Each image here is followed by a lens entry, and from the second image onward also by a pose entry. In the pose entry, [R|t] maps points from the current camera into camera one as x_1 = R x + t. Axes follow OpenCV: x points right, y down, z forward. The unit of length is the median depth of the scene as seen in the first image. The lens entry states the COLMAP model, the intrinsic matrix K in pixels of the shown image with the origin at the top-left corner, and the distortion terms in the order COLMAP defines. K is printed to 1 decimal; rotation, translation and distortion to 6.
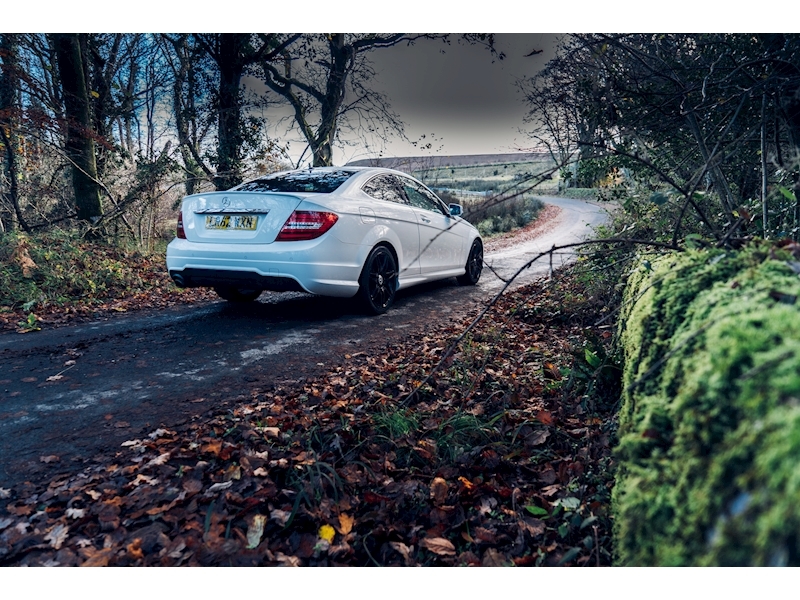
lens RADIAL K [[533.3, 0, 400.2], [0, 533.3, 304.5], [0, 0, 1]] dist [-0.025366, 0.001028]
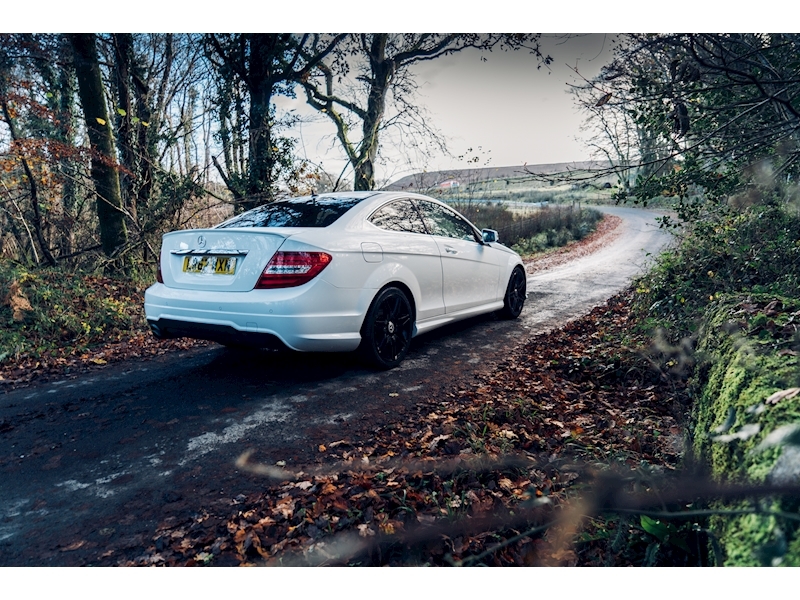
lens RADIAL K [[533.3, 0, 399.7], [0, 533.3, 304.0], [0, 0, 1]] dist [-0.025366, 0.001028]
pose [[0.994381, -0.007518, -0.105594, 0.044988], [0.004957, 0.999688, -0.024500, -0.043029], [0.105745, 0.023839, 0.994107, 0.116818]]
